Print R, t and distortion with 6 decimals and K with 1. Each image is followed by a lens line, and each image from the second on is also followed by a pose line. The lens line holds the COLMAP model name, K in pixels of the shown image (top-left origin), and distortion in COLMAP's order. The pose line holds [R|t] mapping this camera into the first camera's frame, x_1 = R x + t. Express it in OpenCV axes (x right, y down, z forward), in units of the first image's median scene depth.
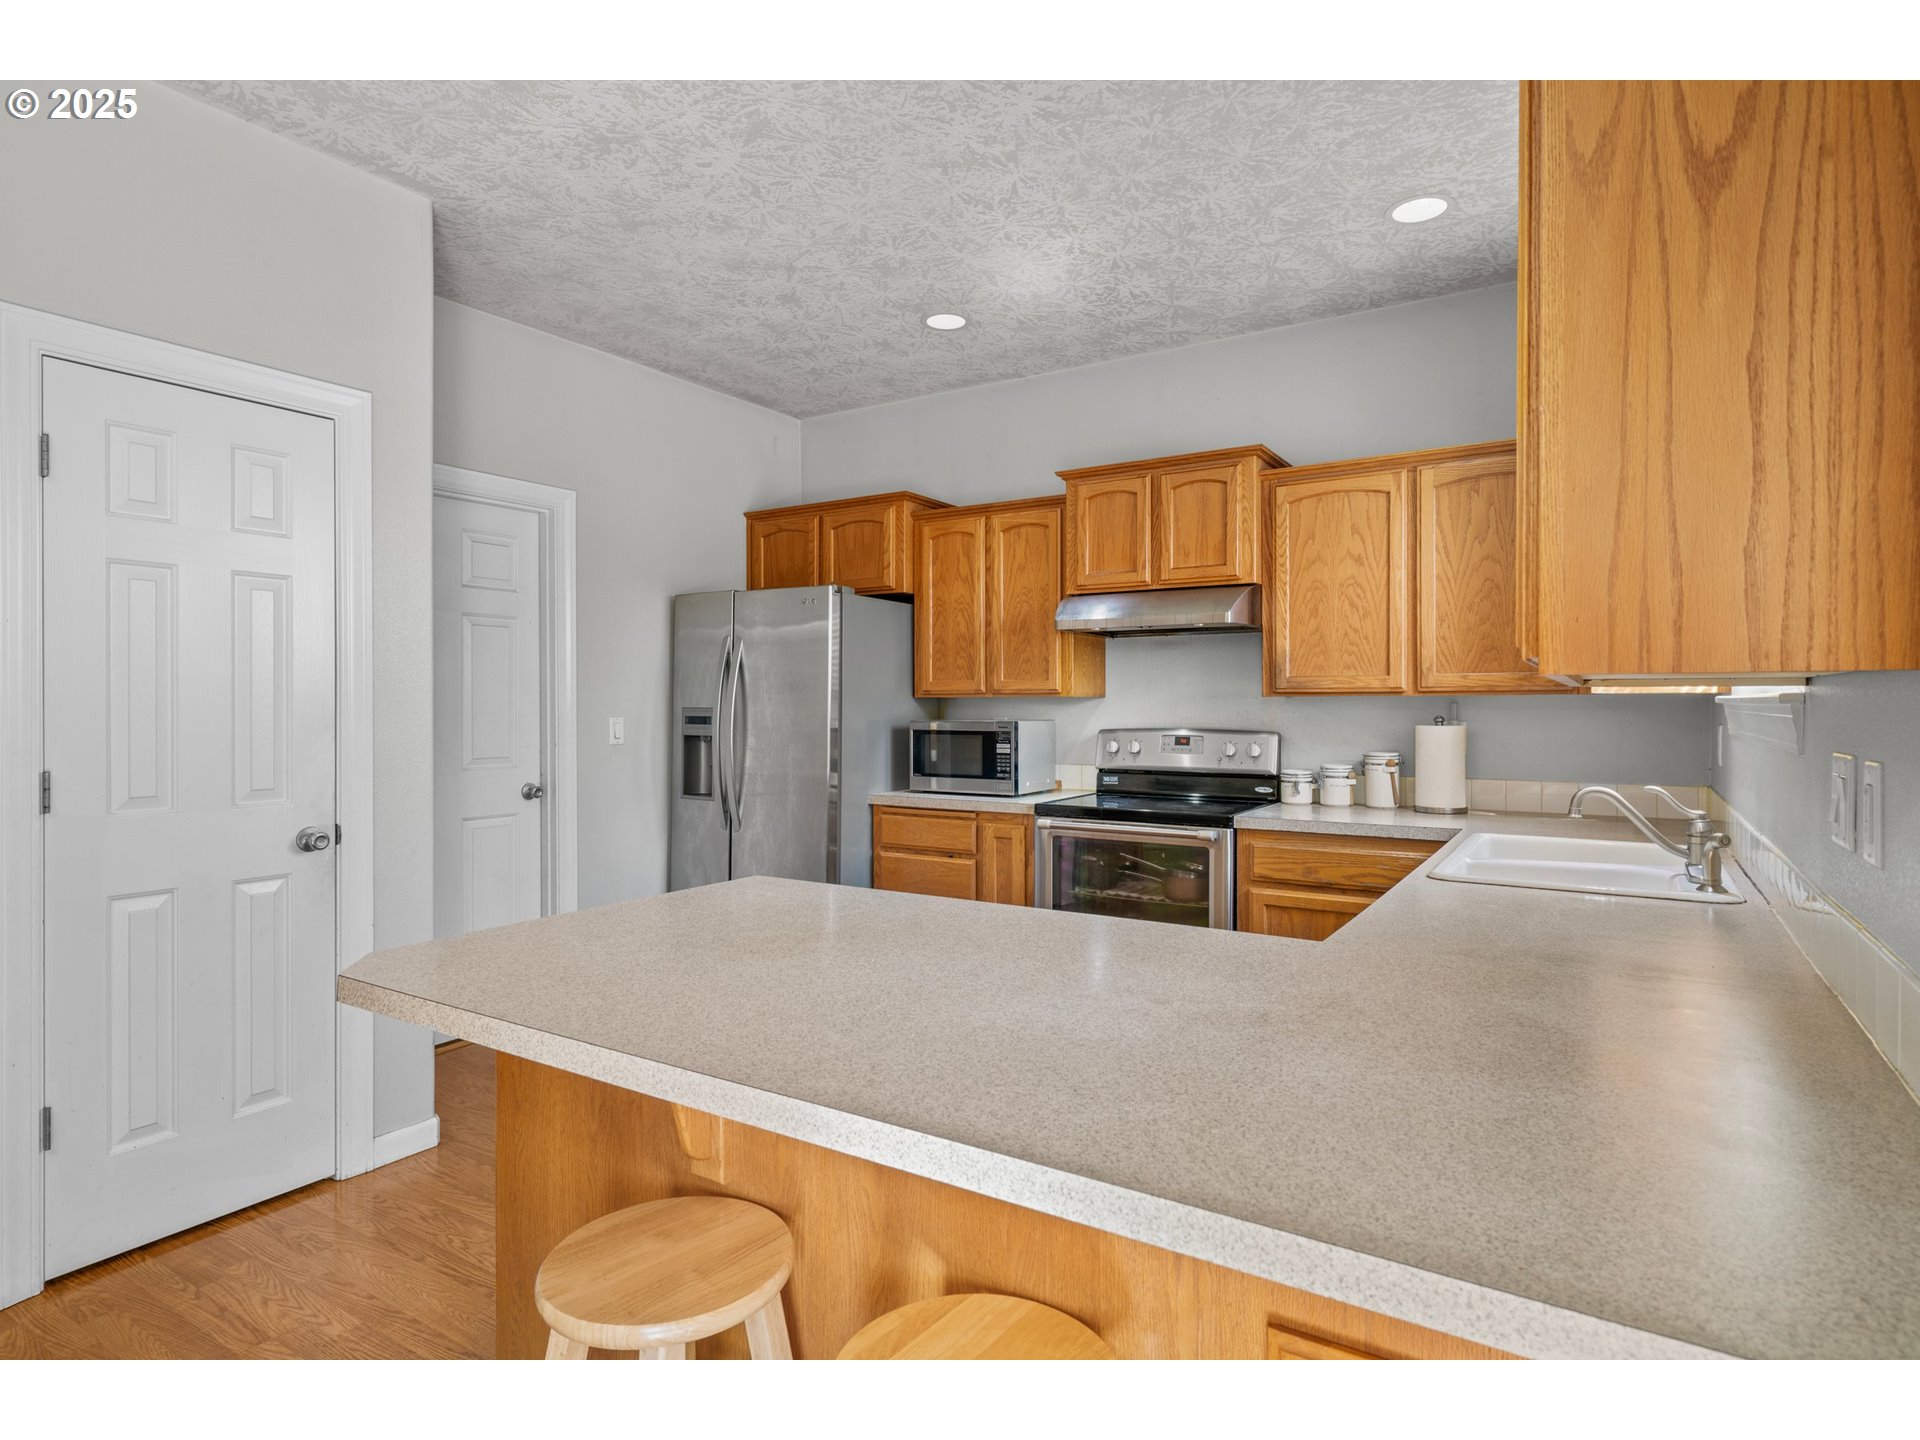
lens RADIAL K [[1027.3, 0, 960.5], [0, 1027.3, 710.8], [0, 0, 1]] dist [0.002031, 0.000389]
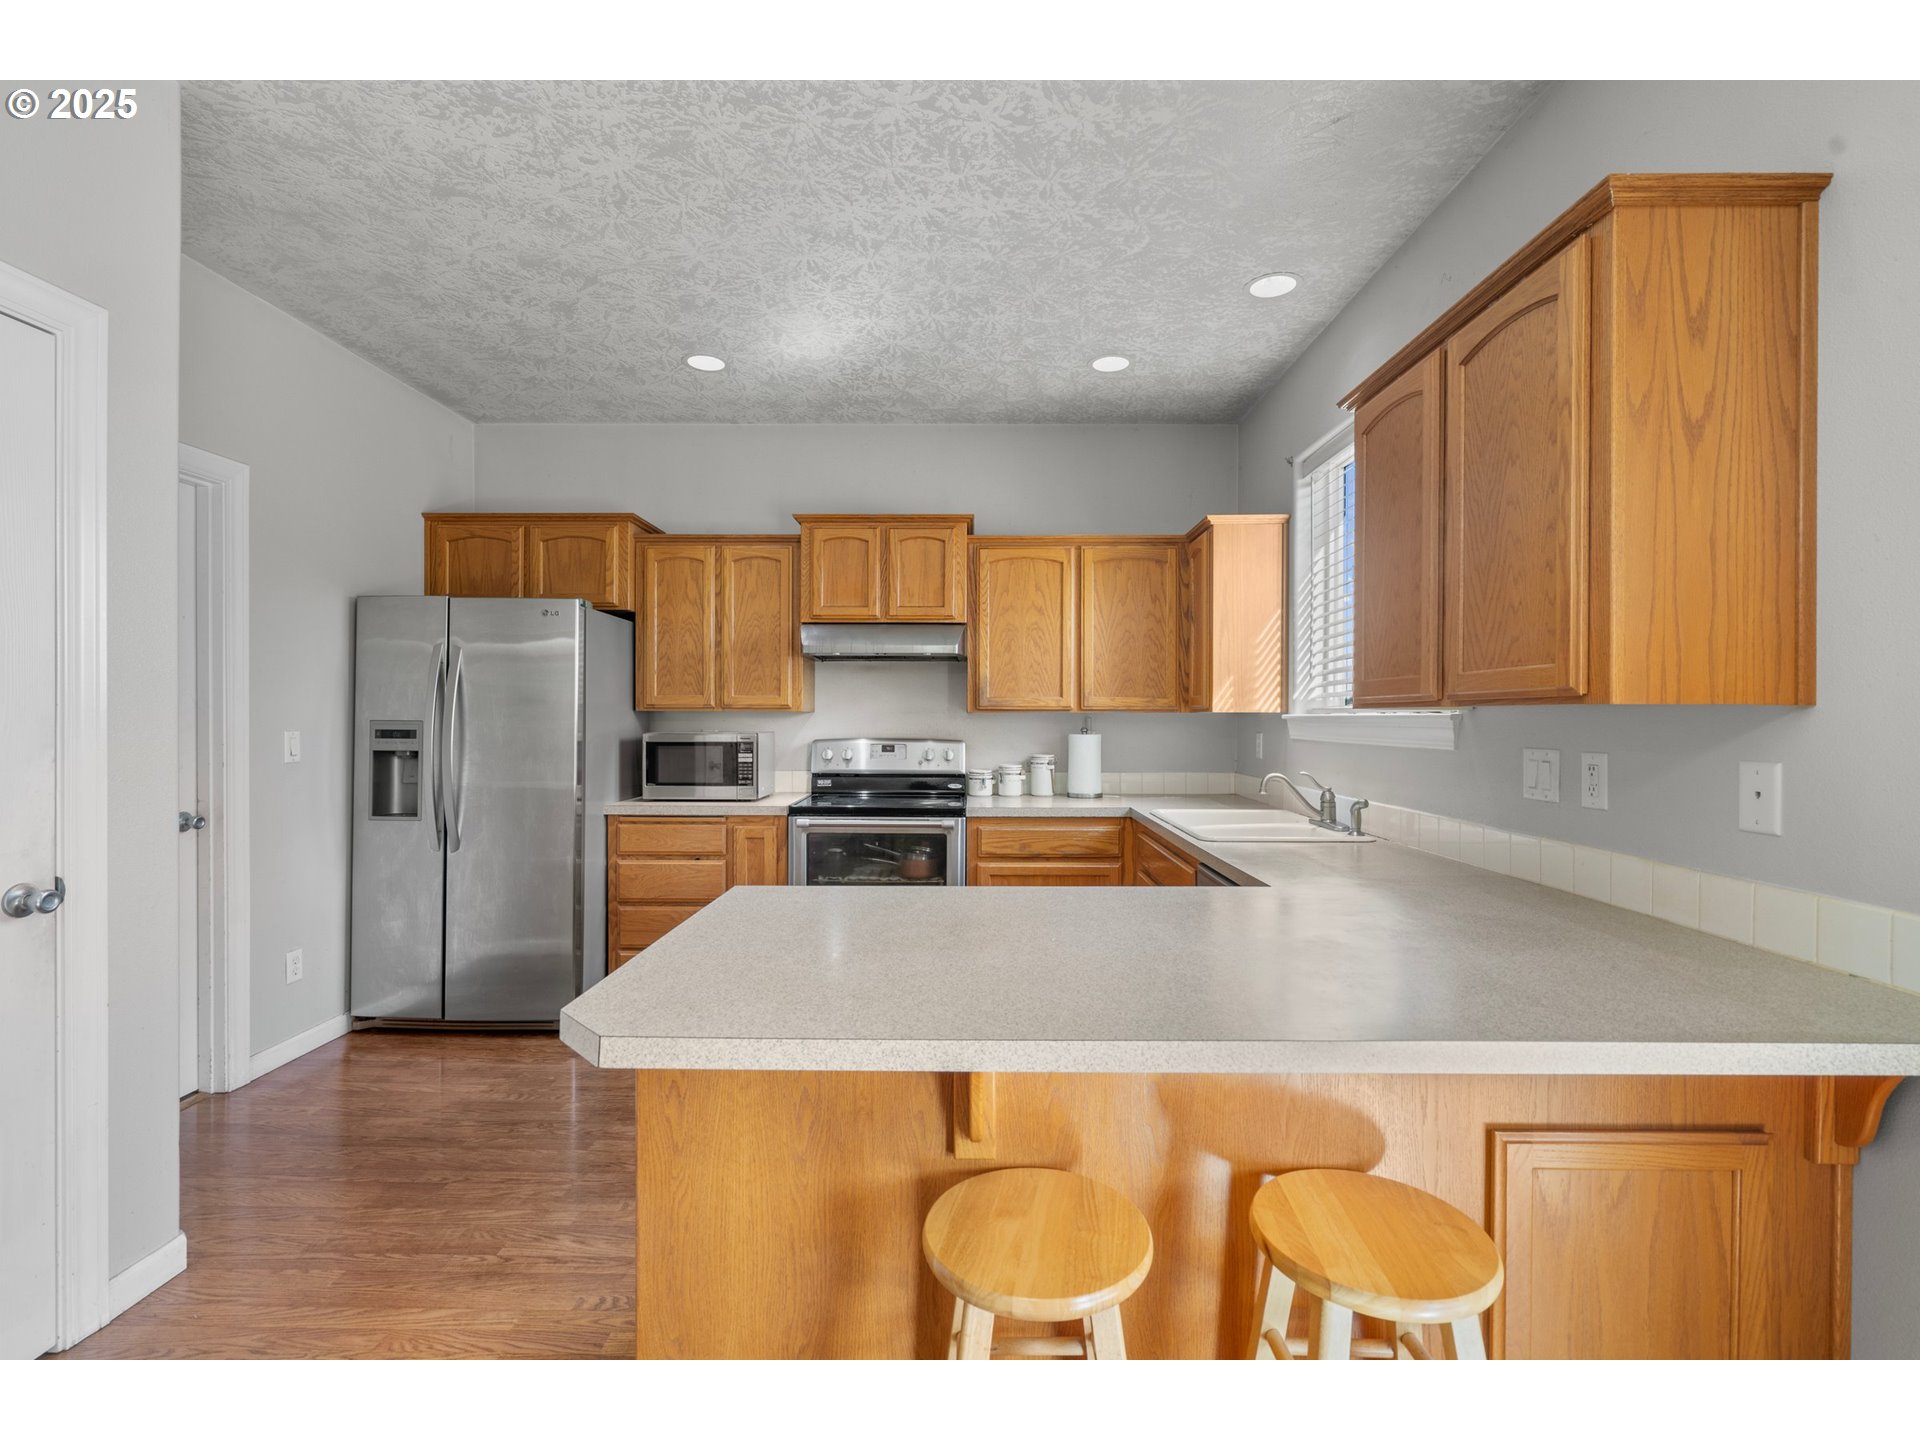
lens RADIAL K [[870.3, 0, 959.0], [0, 870.3, 722.9], [0, 0, 1]] dist [-0.004390, 0.000744]
pose [[0.849585, -0.000262, 0.527452, -0.276781], [0.000168, 1.000000, 0.000226, -0.001178], [-0.527452, -0.000103, 0.849585, 0.086916]]
